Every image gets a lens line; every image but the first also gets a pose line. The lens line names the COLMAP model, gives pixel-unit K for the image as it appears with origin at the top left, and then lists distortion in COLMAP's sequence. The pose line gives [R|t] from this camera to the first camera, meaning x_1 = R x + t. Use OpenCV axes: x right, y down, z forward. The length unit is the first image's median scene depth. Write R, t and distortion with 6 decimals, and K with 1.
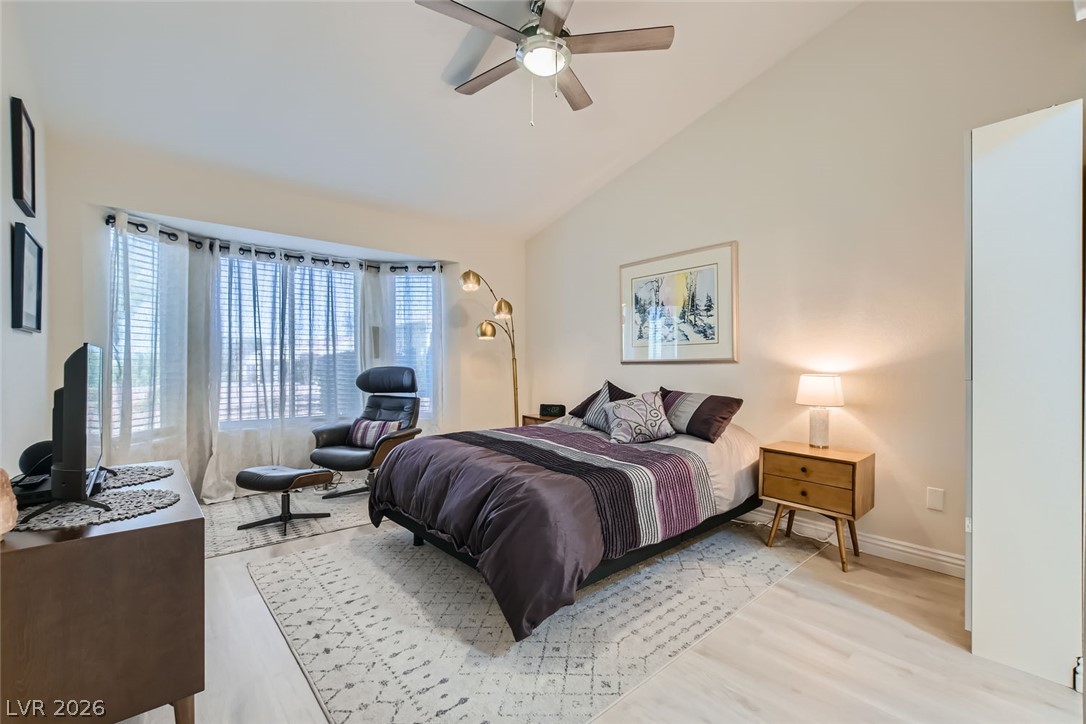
lens RADIAL K [[469.4, 0, 549.4], [0, 469.4, 360.9], [0, 0, 1]] dist [-0.000037, -0.001822]
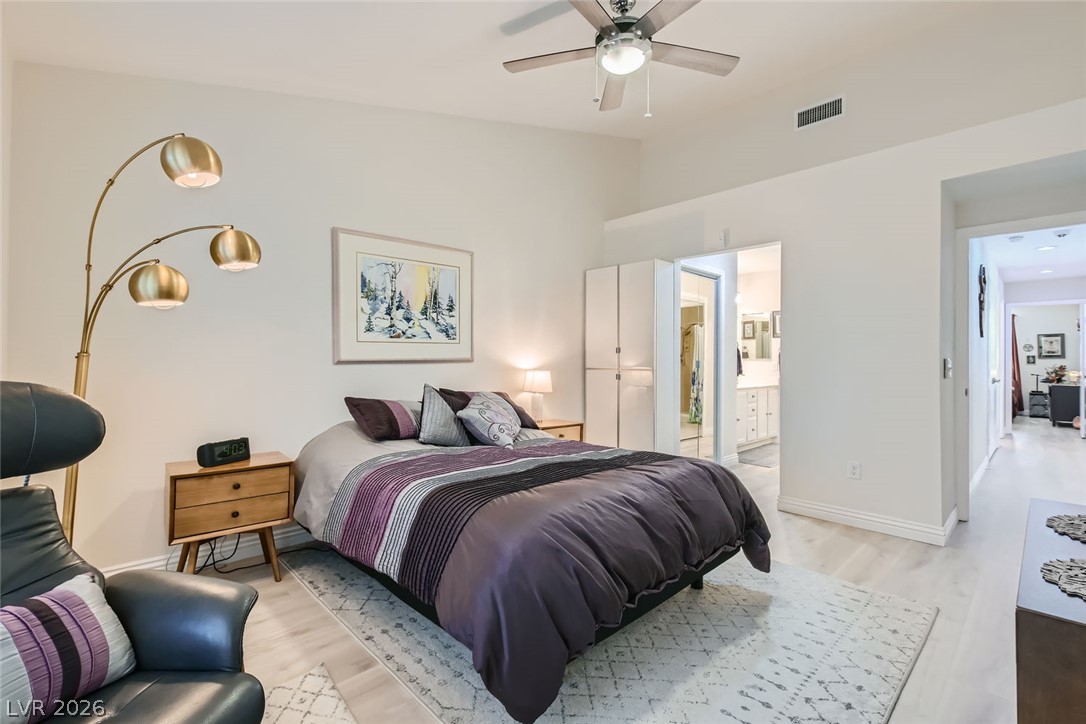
lens RADIAL K [[509.0, 0, 537.3], [0, 509.0, 354.0], [0, 0, 1]] dist [0.007058, 0.000004]
pose [[-0.070257, 0.017288, 0.997379, -0.752205], [0.000124, 0.999850, -0.017322, 0.005320], [-0.997529, -0.001093, -0.070249, 0.863871]]
